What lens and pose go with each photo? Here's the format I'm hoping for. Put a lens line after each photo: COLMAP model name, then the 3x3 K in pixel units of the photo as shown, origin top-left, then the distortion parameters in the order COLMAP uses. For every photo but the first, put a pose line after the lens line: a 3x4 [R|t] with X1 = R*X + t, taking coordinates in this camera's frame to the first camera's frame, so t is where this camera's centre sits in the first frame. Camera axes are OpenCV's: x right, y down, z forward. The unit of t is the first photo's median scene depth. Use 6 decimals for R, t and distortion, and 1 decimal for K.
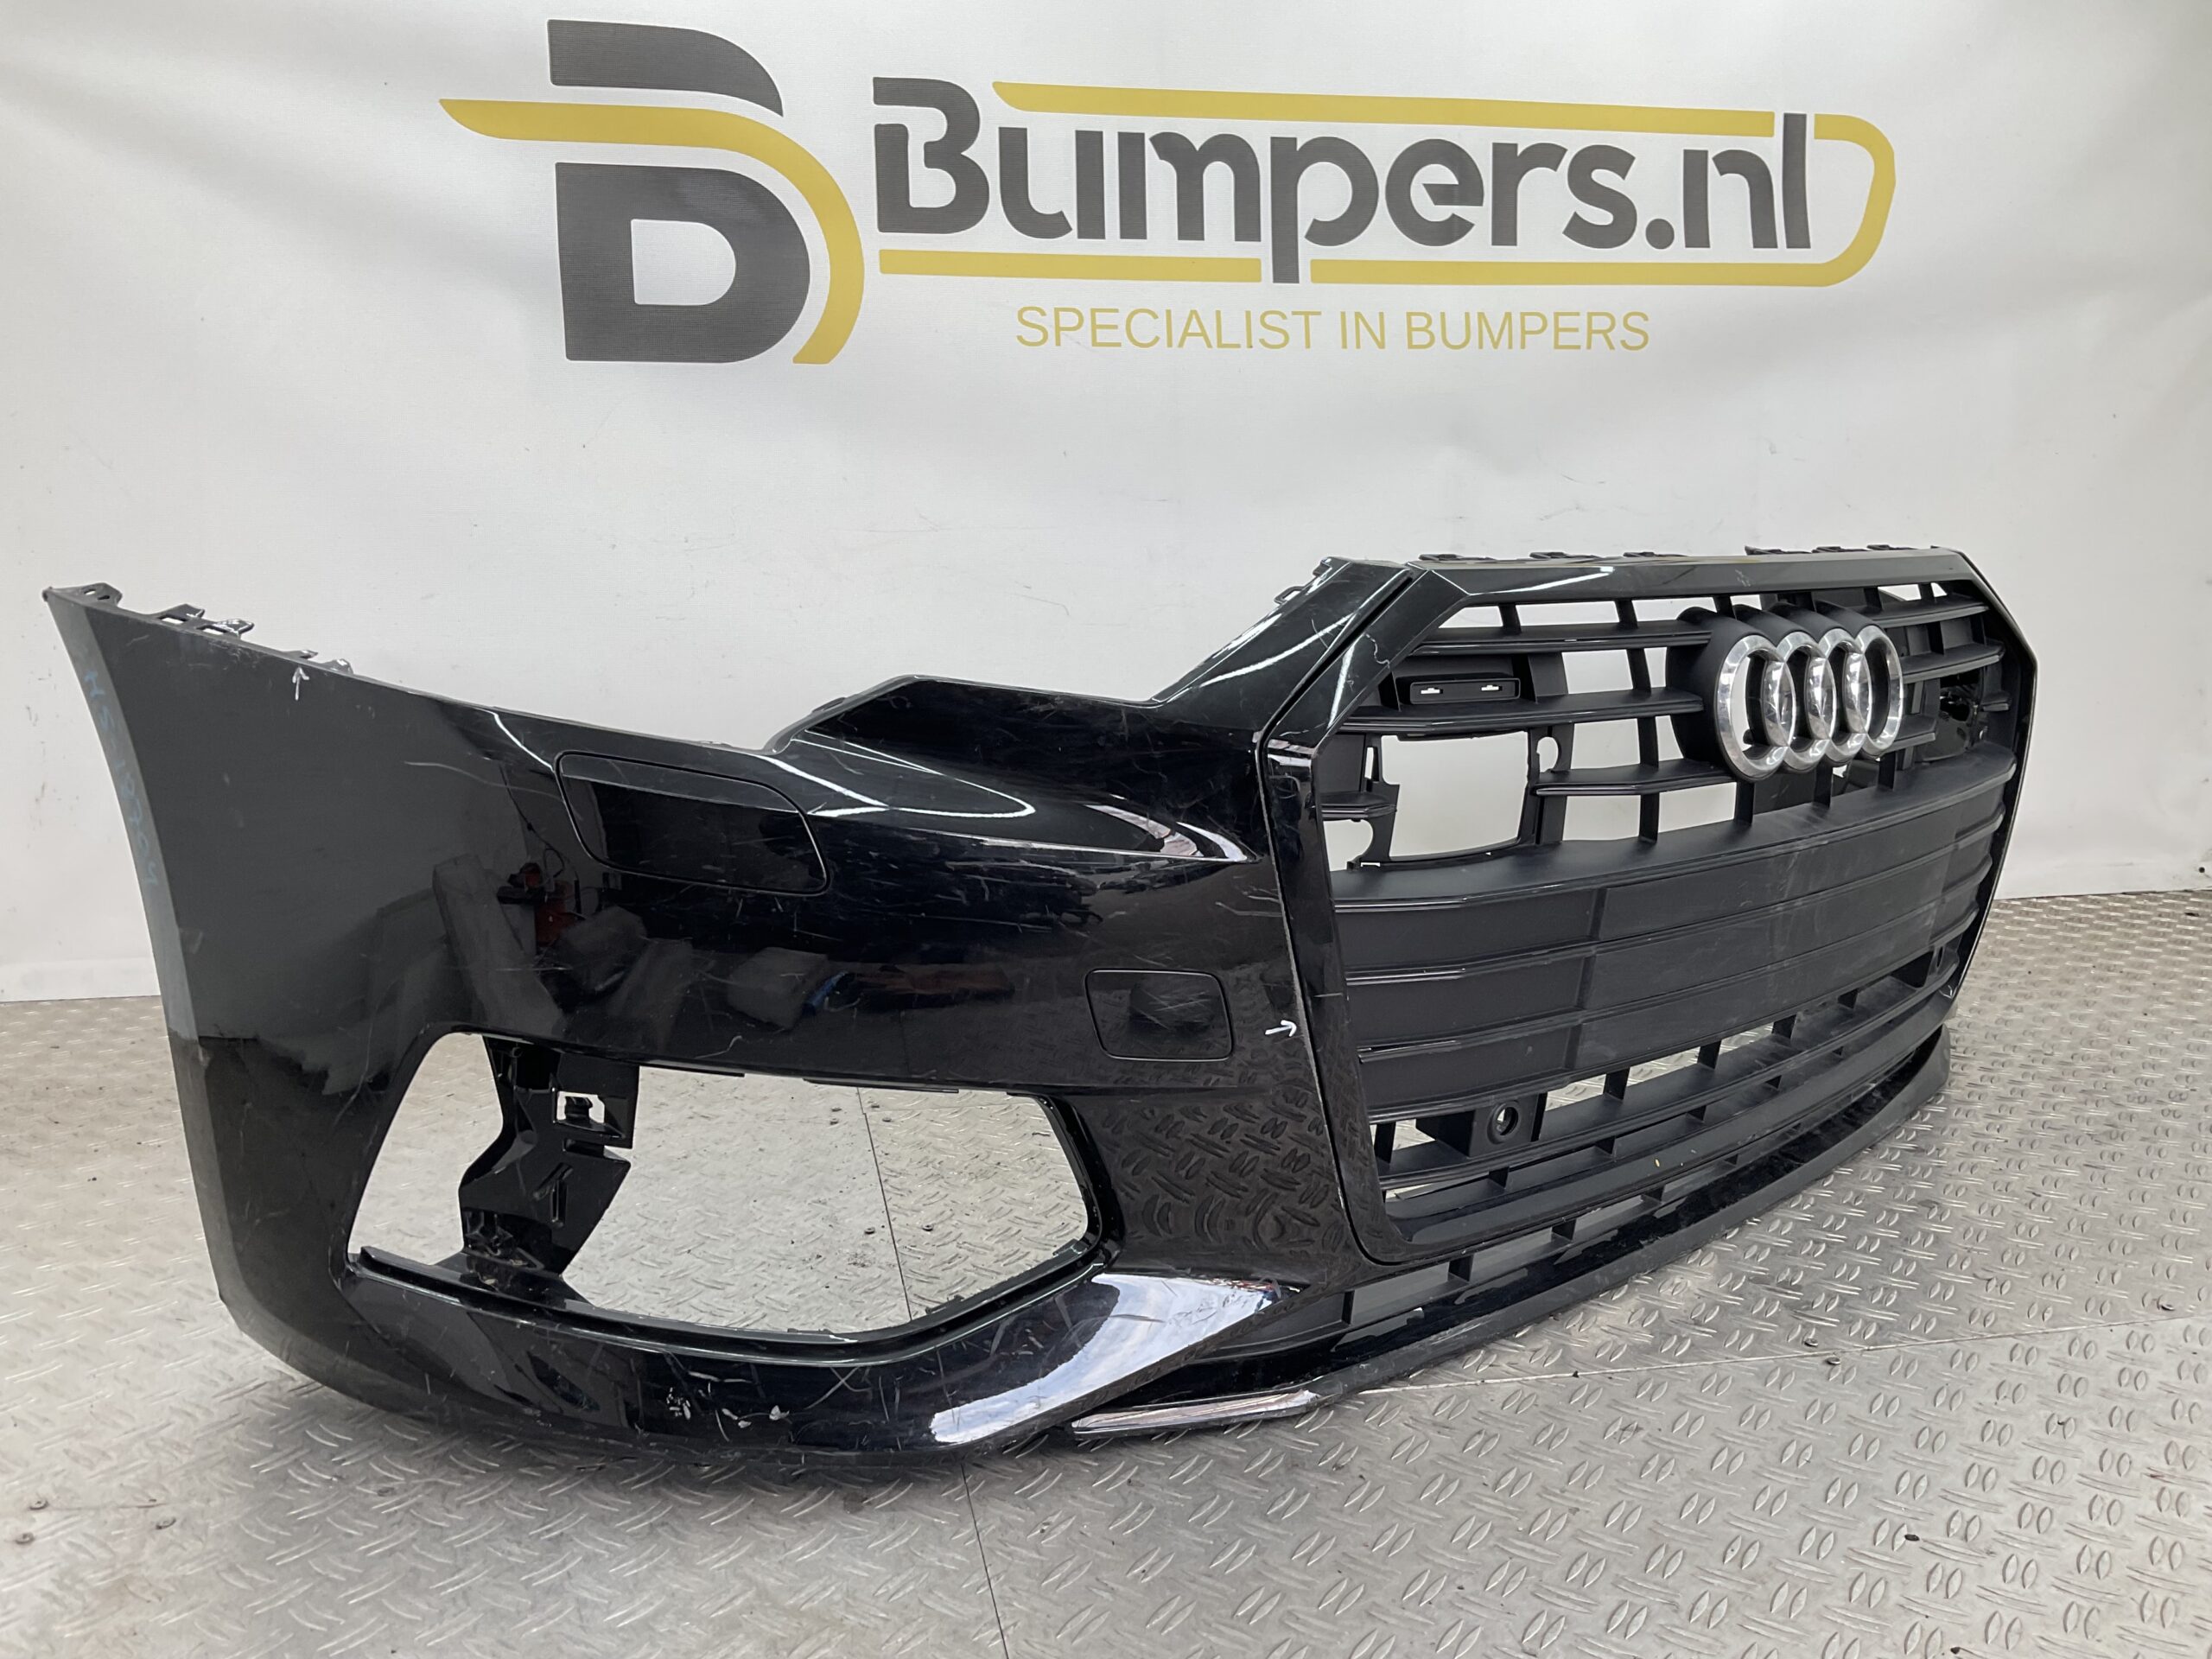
lens RADIAL K [[1803.7, 0, 1102.4], [0, 1803.7, 810.3], [0, 0, 1]] dist [0.129063, -0.281312]
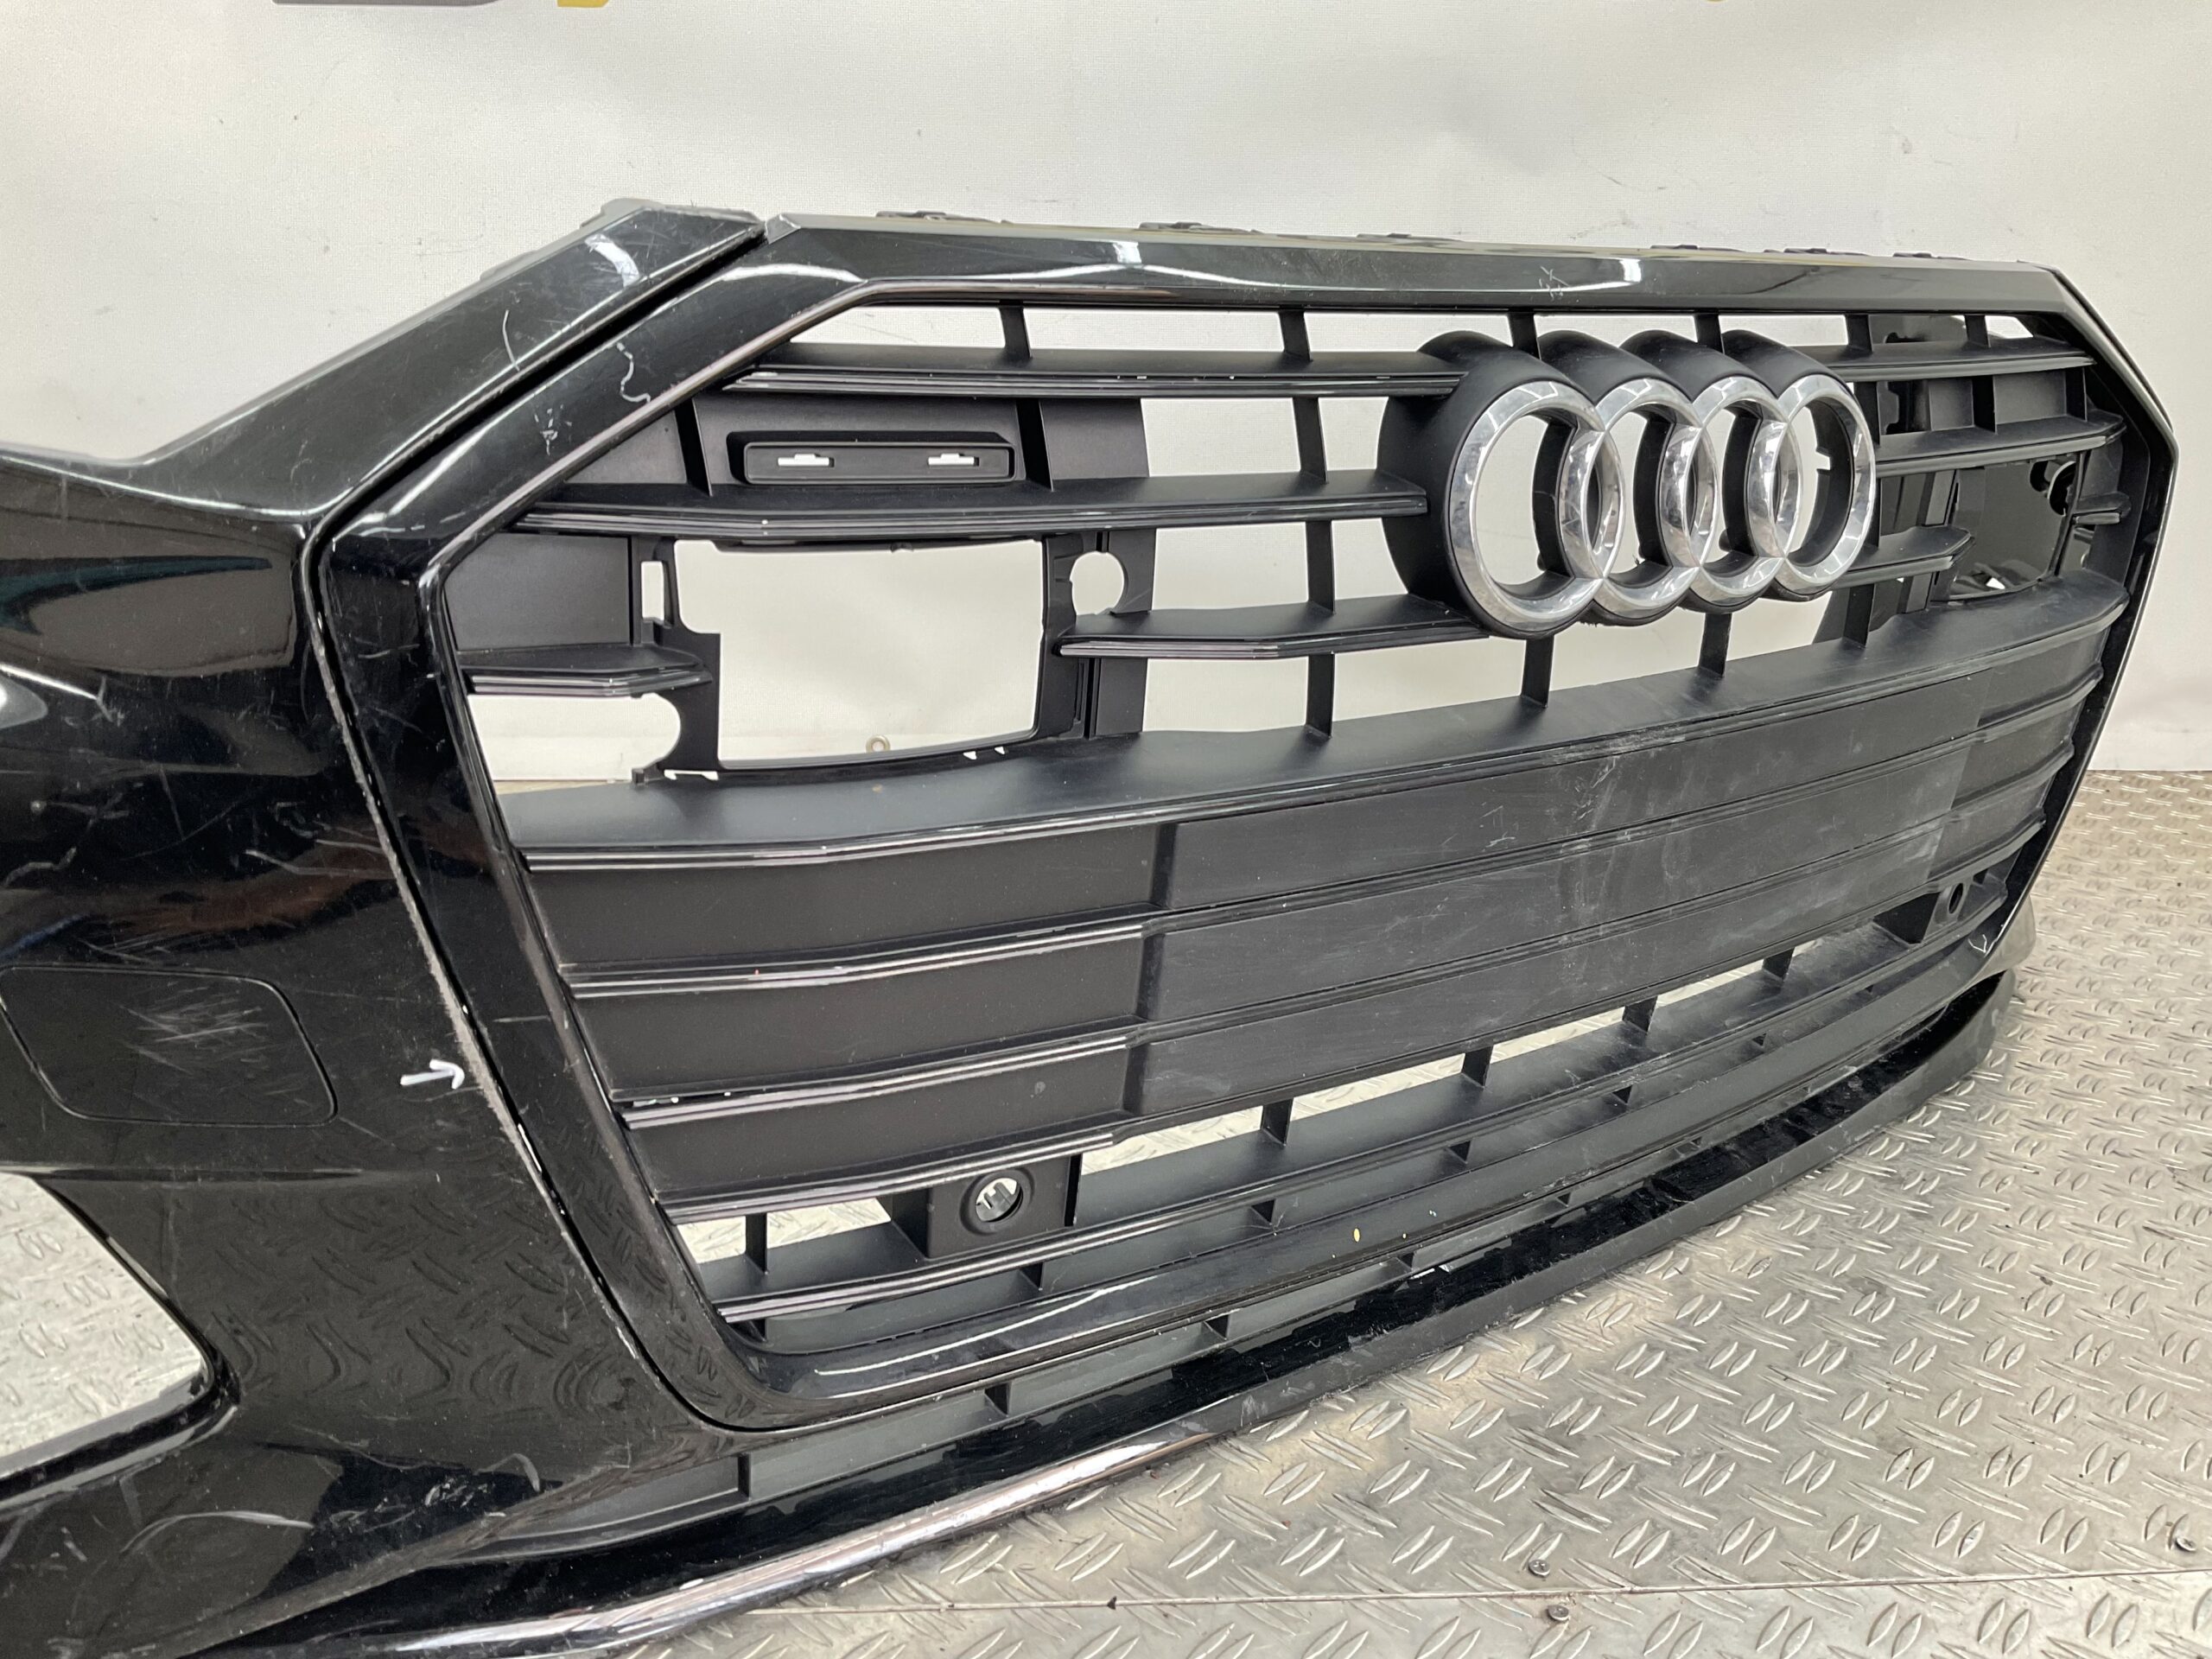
lens RADIAL K [[1830.4, 0, 1101.7], [0, 1830.4, 824.7], [0, 0, 1]] dist [0.116828, -0.226969]
pose [[0.991760, 0.050405, -0.117779, 0.326675], [-0.035061, 0.991038, 0.128894, -0.030692], [0.123221, -0.123703, 0.984639, 0.434741]]
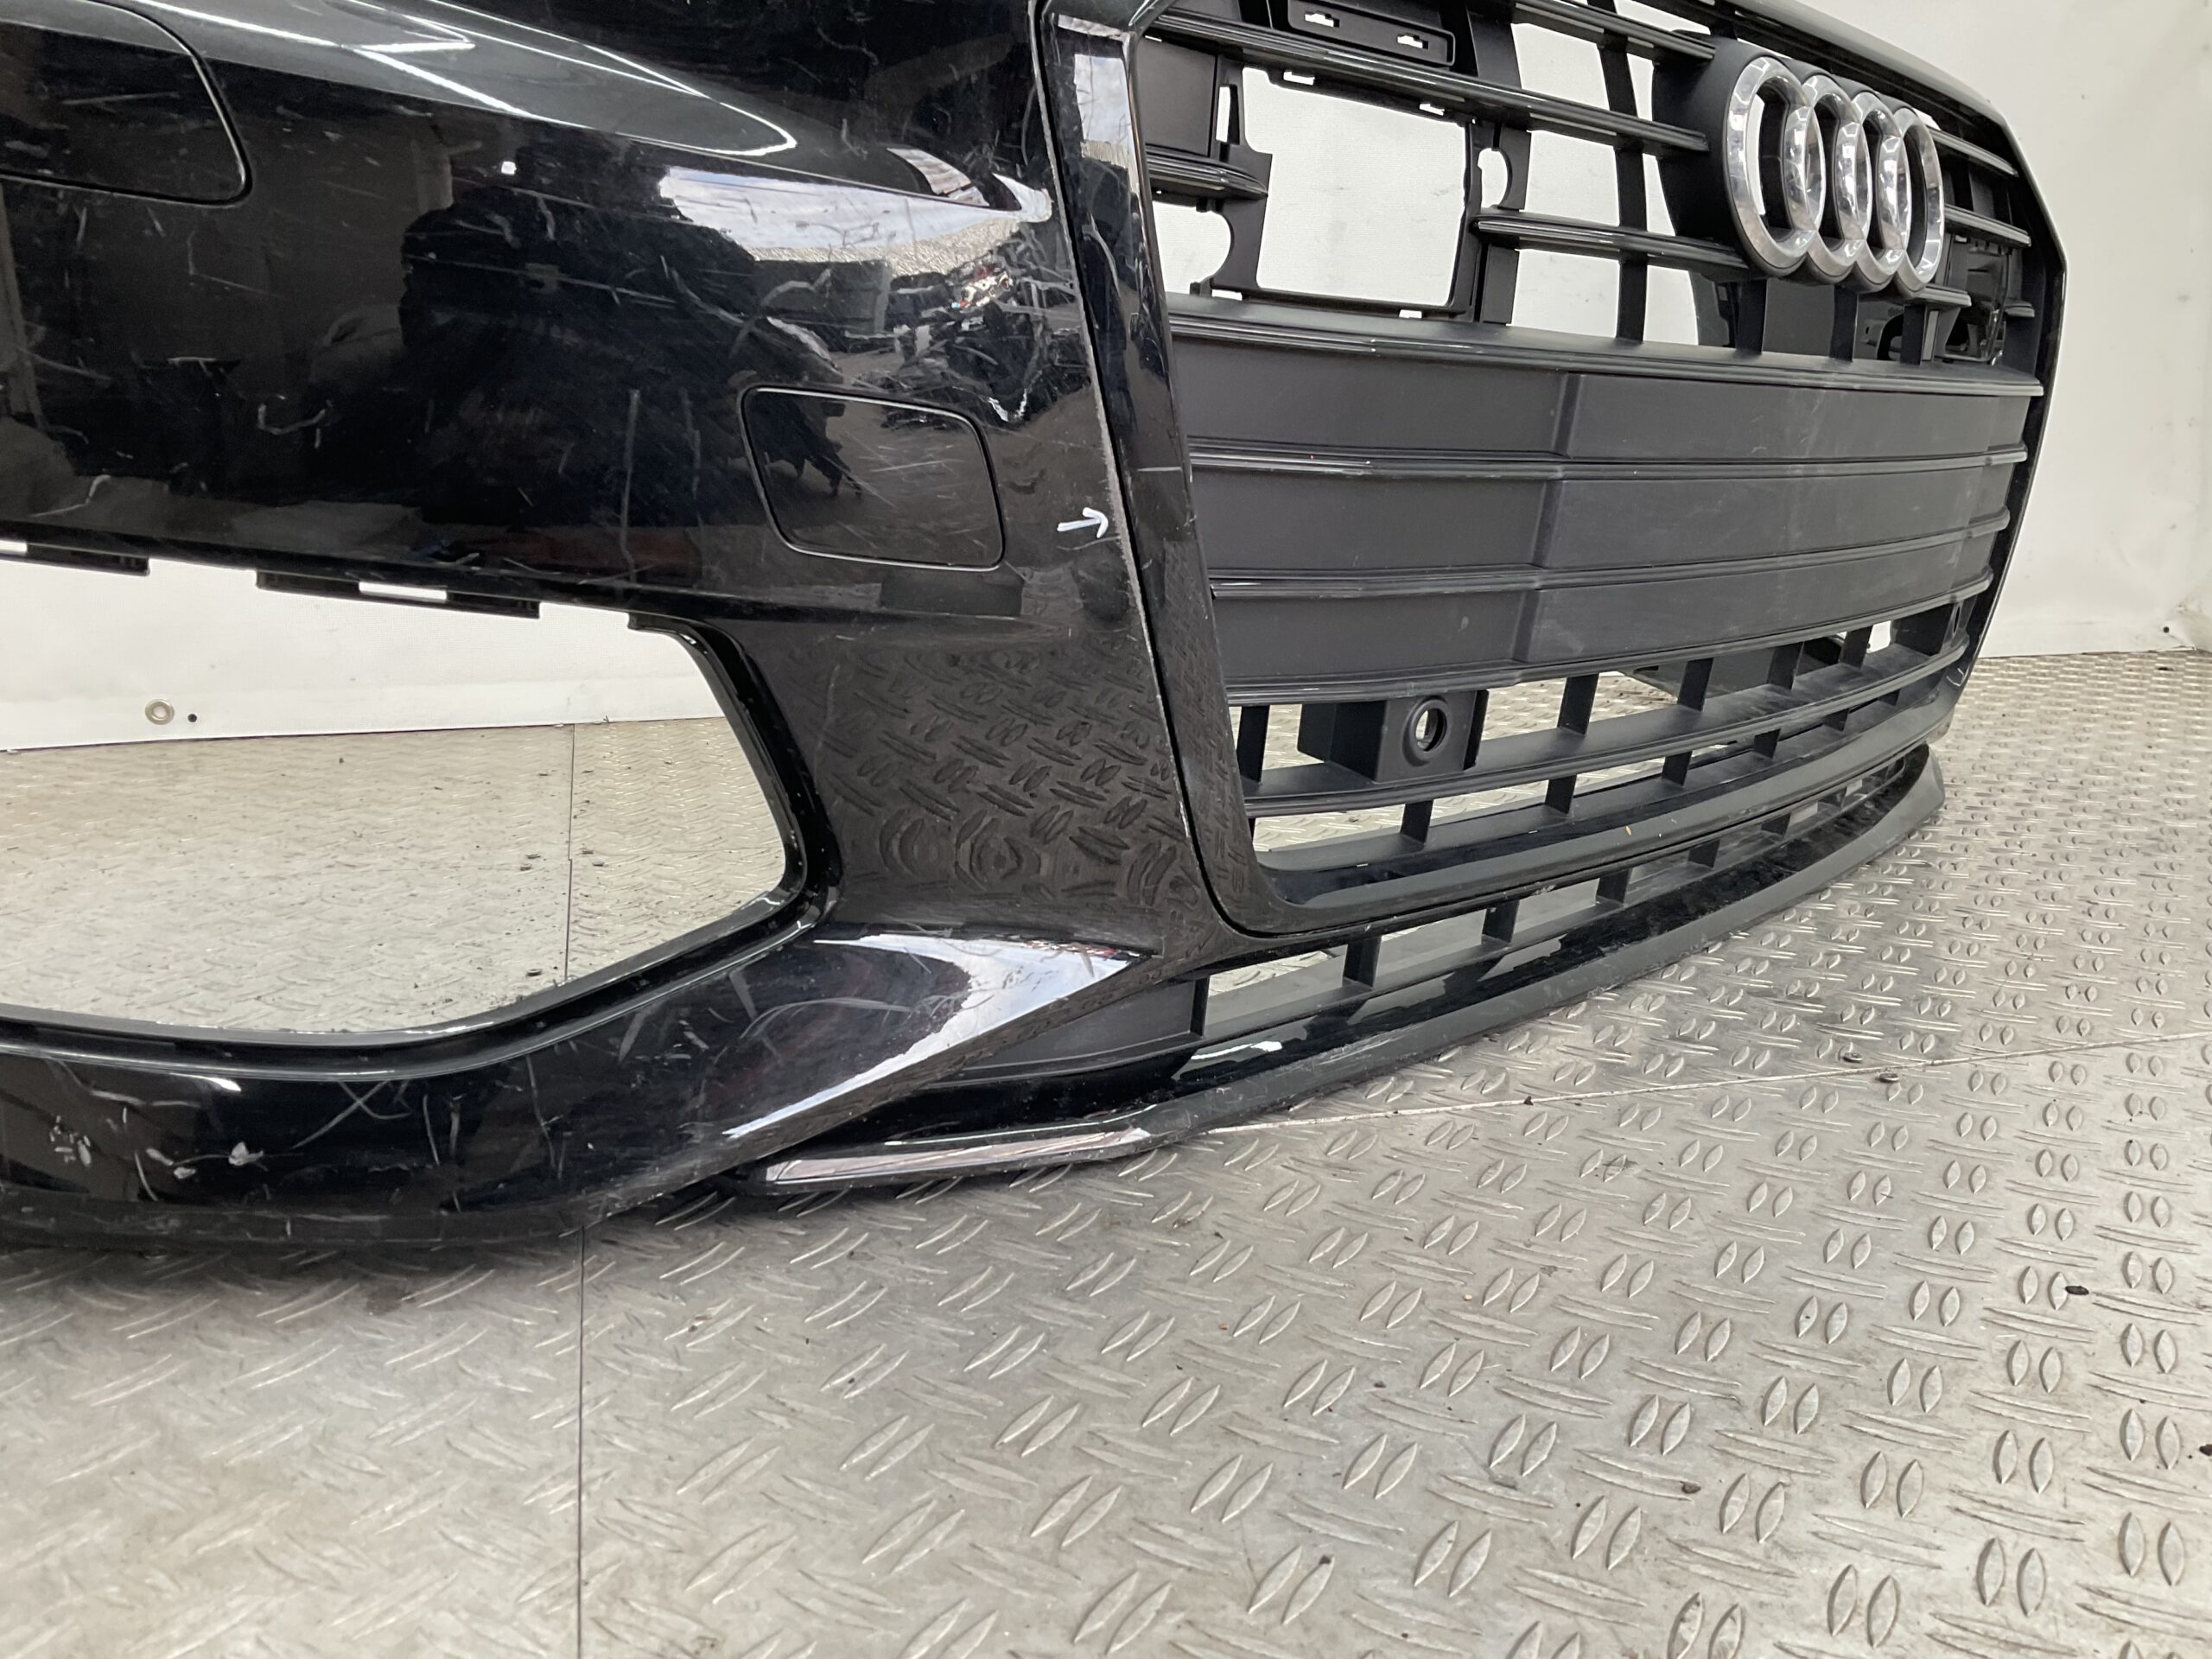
lens RADIAL K [[1803.7, 0, 1102.4], [0, 1803.7, 810.3], [0, 0, 1]] dist [0.129063, -0.281312]
pose [[0.997468, -0.016636, 0.069144, 0.055142], [0.013526, 0.998887, 0.045197, 0.171893], [-0.069819, -0.044147, 0.996582, 0.345034]]
